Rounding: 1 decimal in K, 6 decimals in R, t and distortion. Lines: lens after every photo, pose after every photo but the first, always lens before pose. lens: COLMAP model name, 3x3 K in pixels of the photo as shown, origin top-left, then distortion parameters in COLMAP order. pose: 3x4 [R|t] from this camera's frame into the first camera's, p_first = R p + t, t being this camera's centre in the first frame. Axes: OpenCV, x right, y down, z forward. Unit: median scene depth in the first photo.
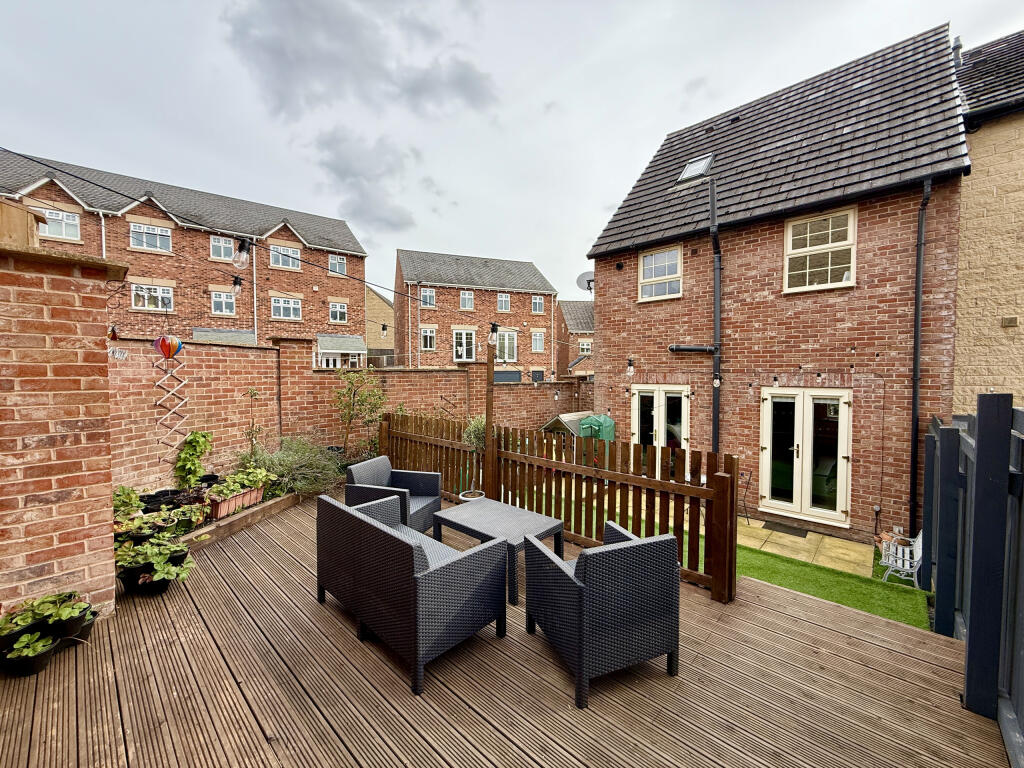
lens RADIAL K [[406.9, 0, 508.7], [0, 406.9, 387.5], [0, 0, 1]] dist [-0.005909, 0.001334]
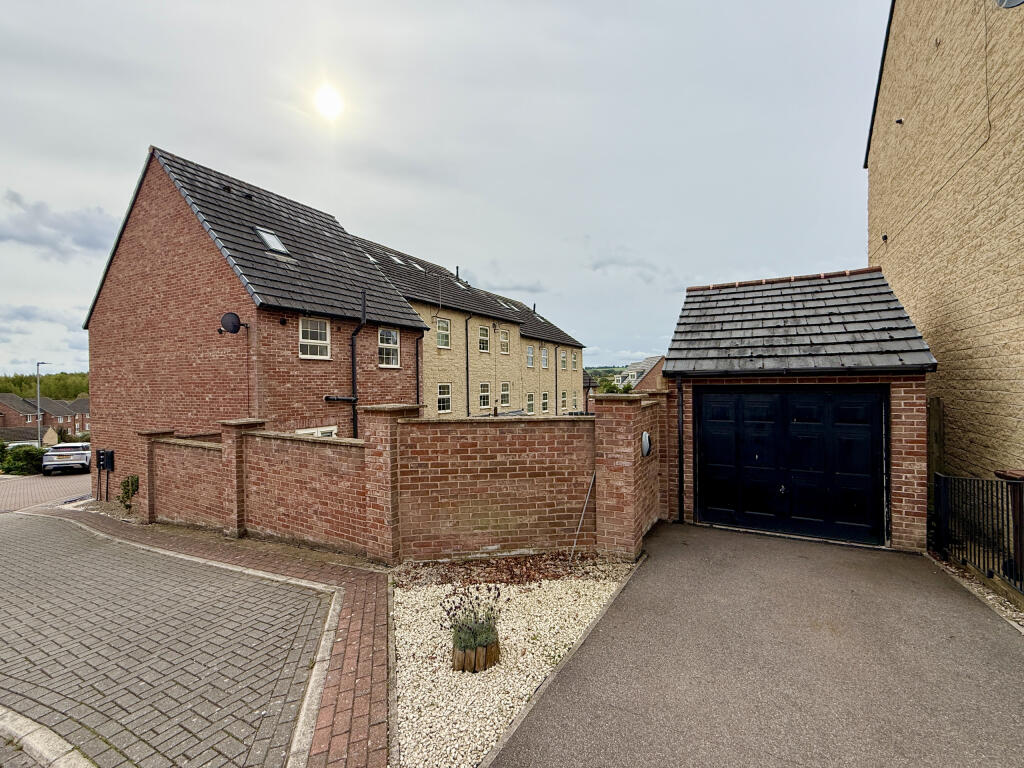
lens RADIAL K [[443.9, 0, 510.8], [0, 443.9, 381.9], [0, 0, 1]] dist [0.000135, 0.000001]
pose [[-0.257525, 0.002705, 0.966268, -1.165661], [0.043031, 0.999036, 0.008671, -0.142019], [-0.965313, 0.043812, -0.257393, 0.837266]]
